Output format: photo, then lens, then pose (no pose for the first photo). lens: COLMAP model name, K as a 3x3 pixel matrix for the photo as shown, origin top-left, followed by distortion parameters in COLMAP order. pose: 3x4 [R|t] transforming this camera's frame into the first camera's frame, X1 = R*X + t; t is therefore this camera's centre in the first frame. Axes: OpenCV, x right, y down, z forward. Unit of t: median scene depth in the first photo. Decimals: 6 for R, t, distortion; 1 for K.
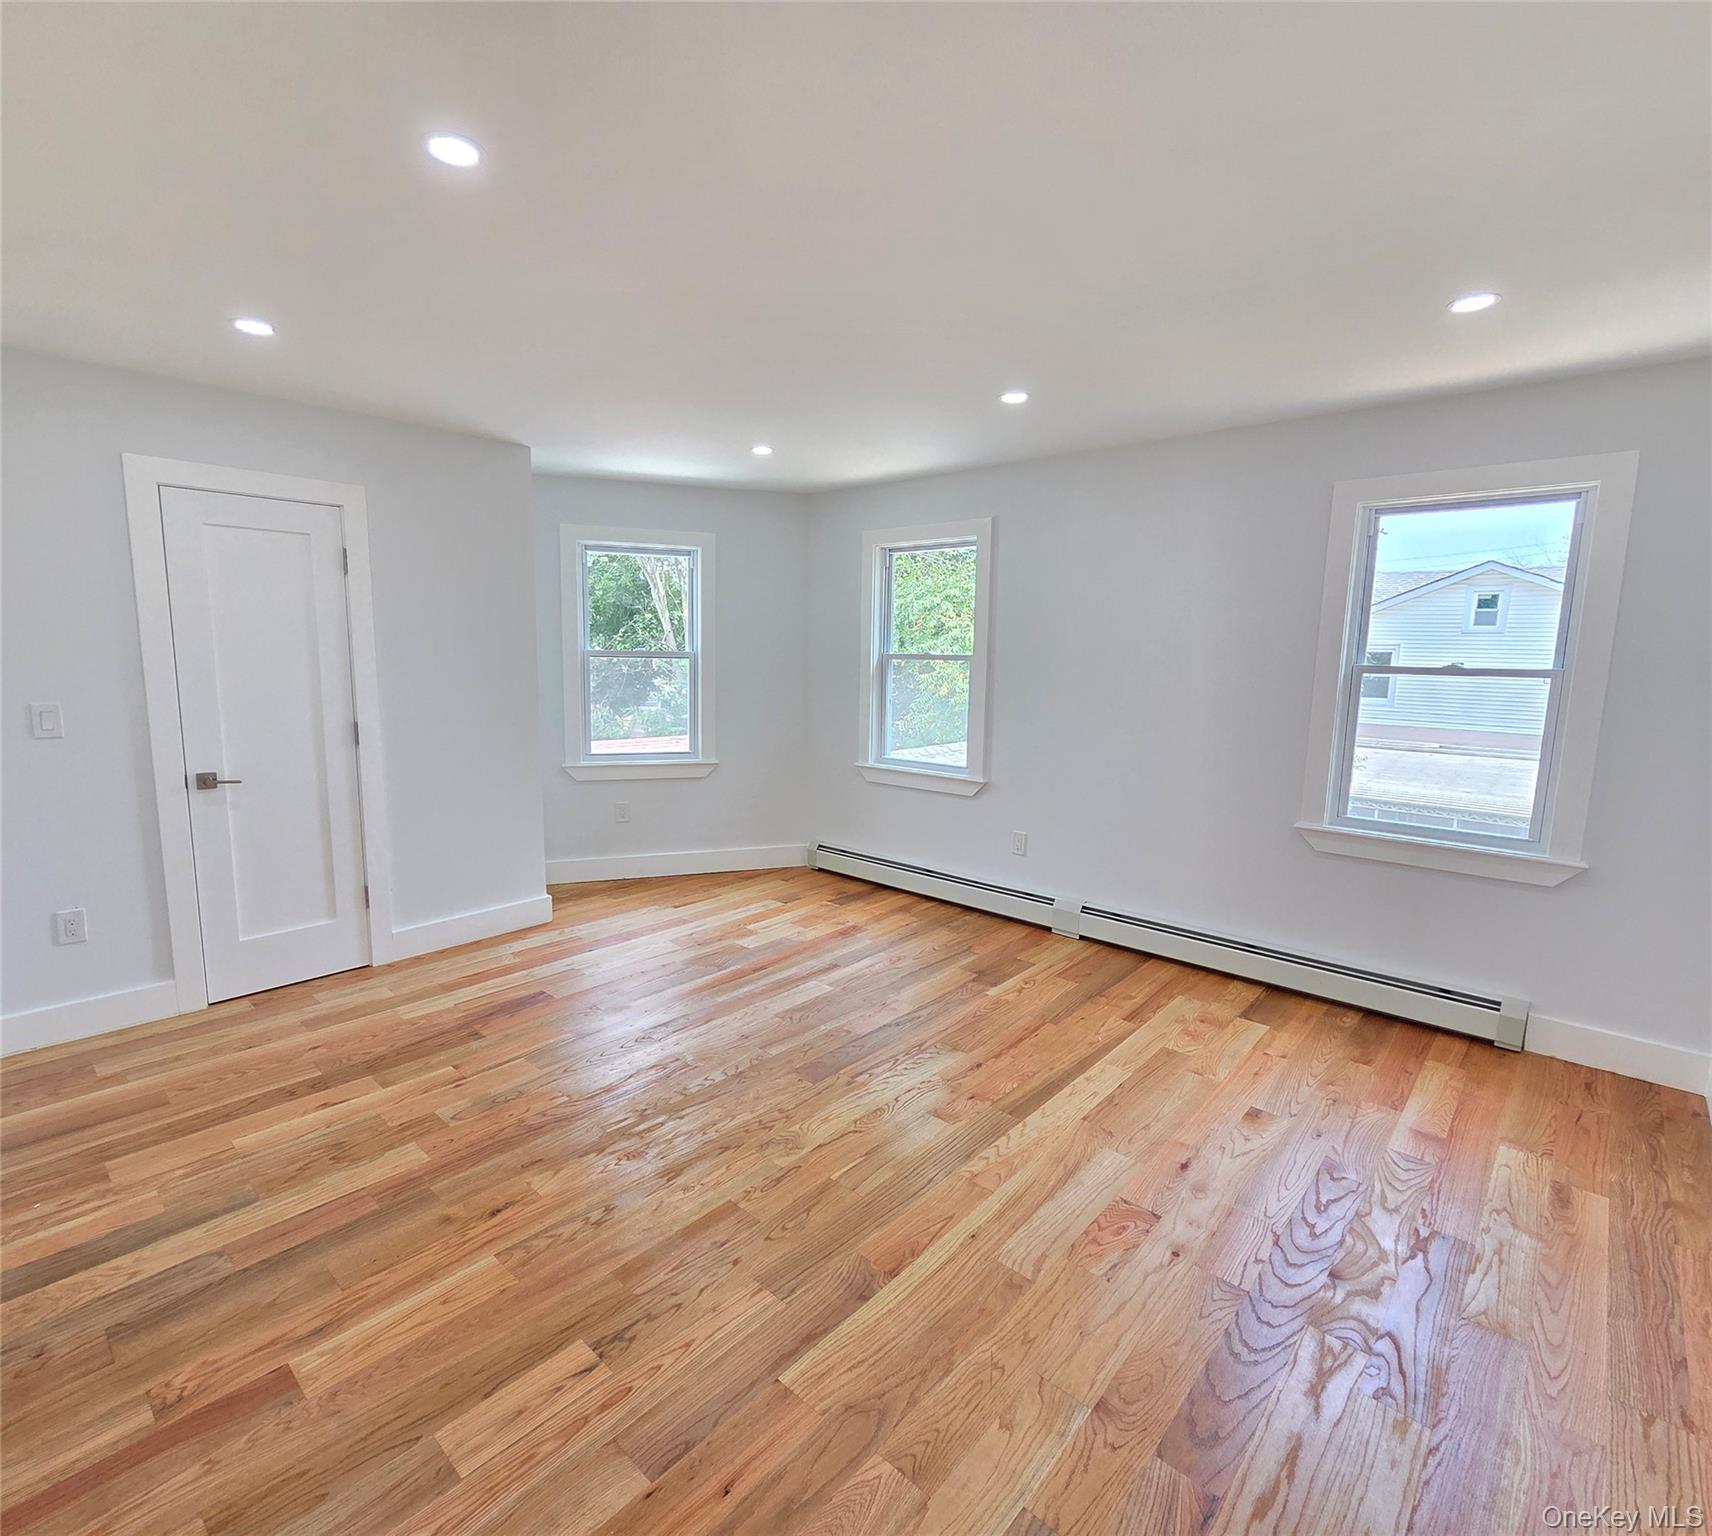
lens RADIAL K [[838.8, 0, 845.1], [0, 838.8, 770.0], [0, 0, 1]] dist [0.001262, -0.001109]
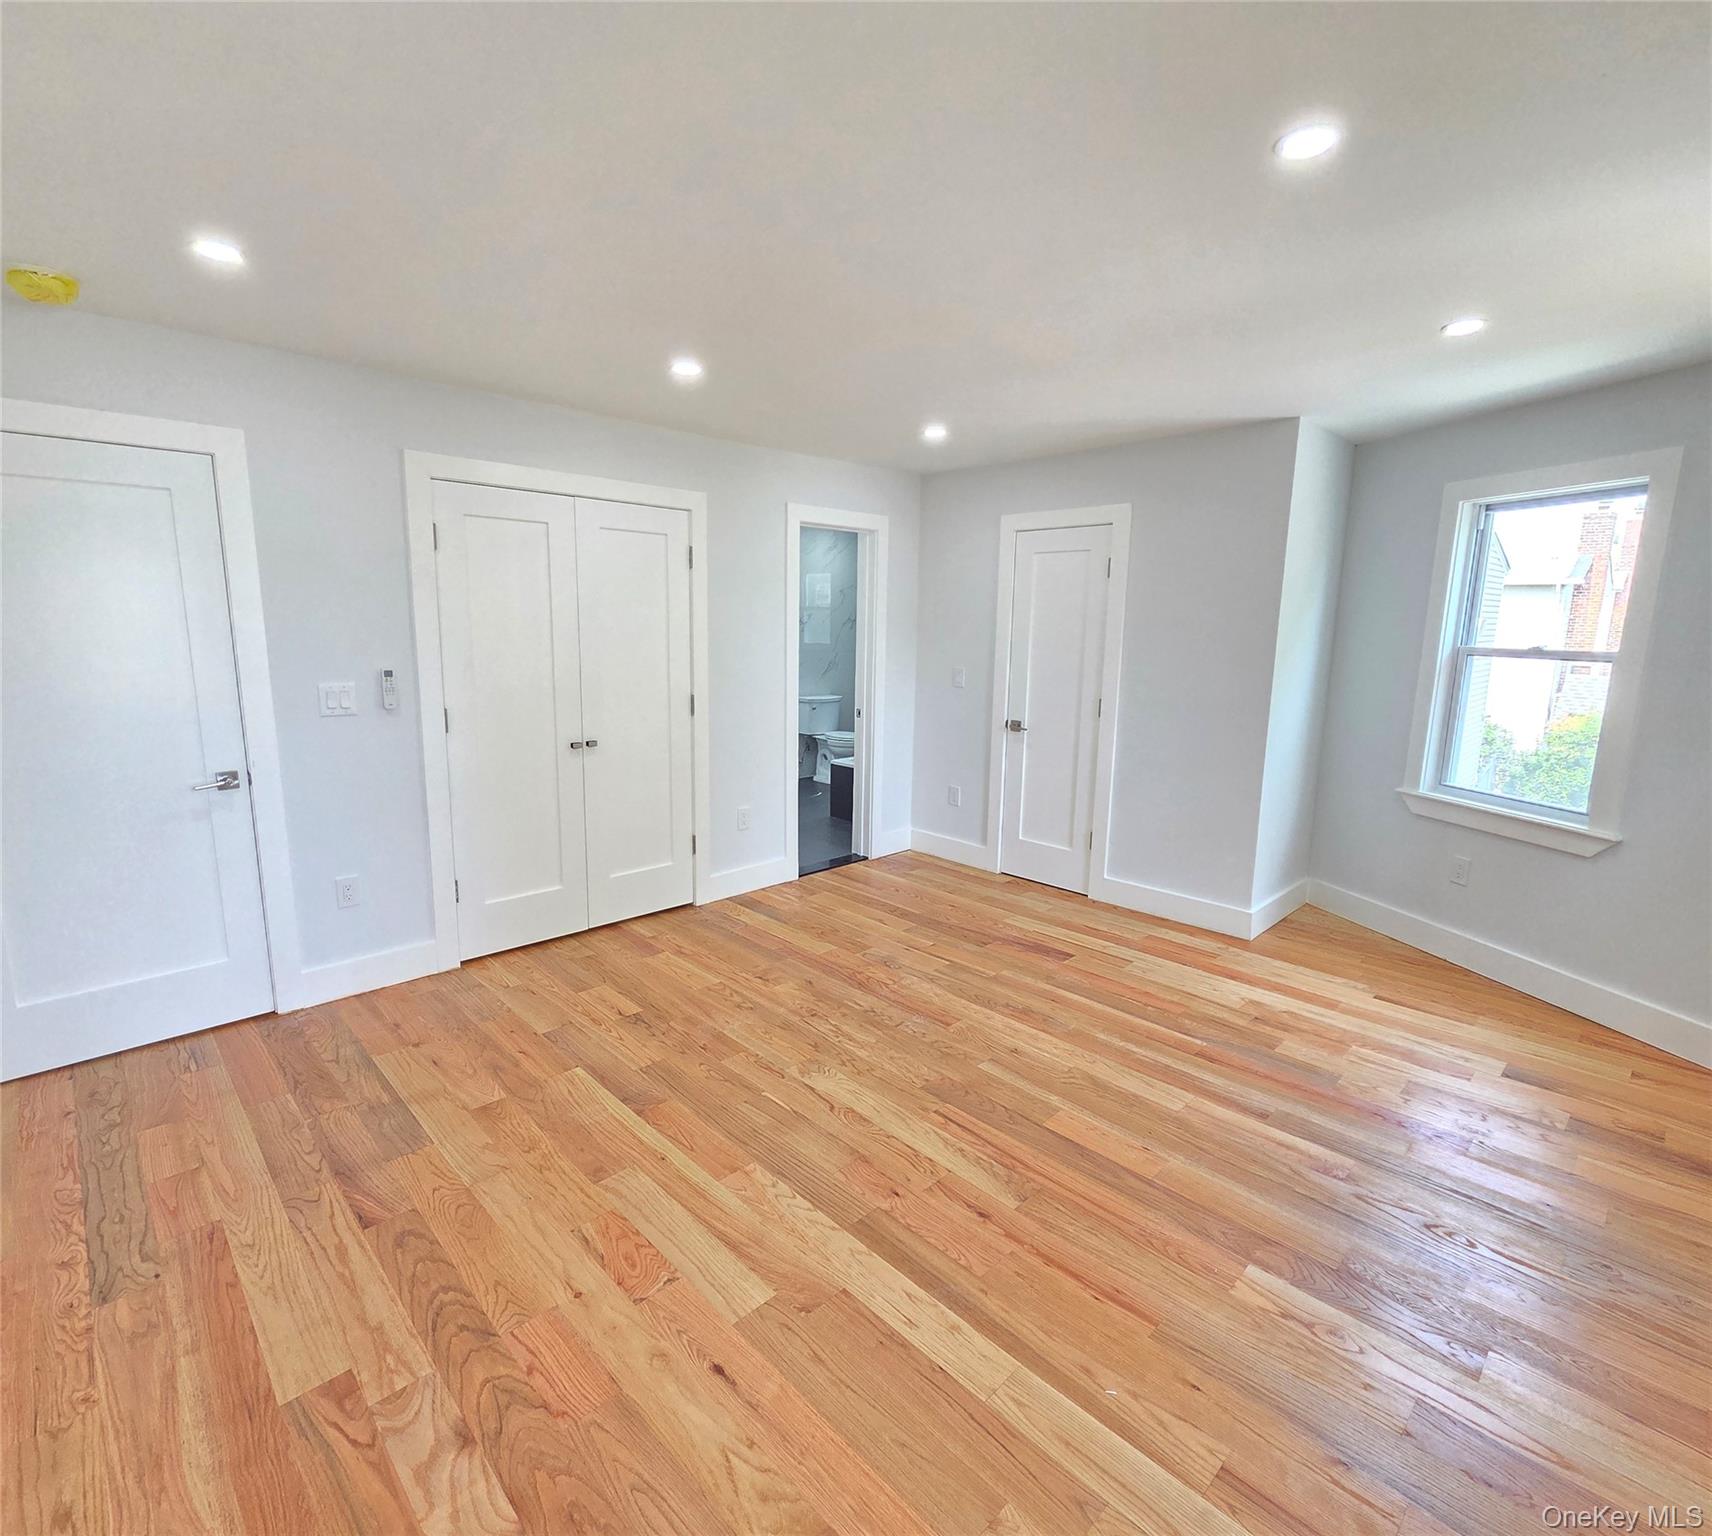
lens RADIAL K [[838.8, 0, 845.8], [0, 838.8, 770.2], [0, 0, 1]] dist [0.001262, -0.001109]
pose [[-0.067609, 0.156952, -0.985289, 0.801255], [-0.160544, 0.972969, 0.166005, -0.117739], [0.984711, 0.169405, -0.040584, 0.832311]]
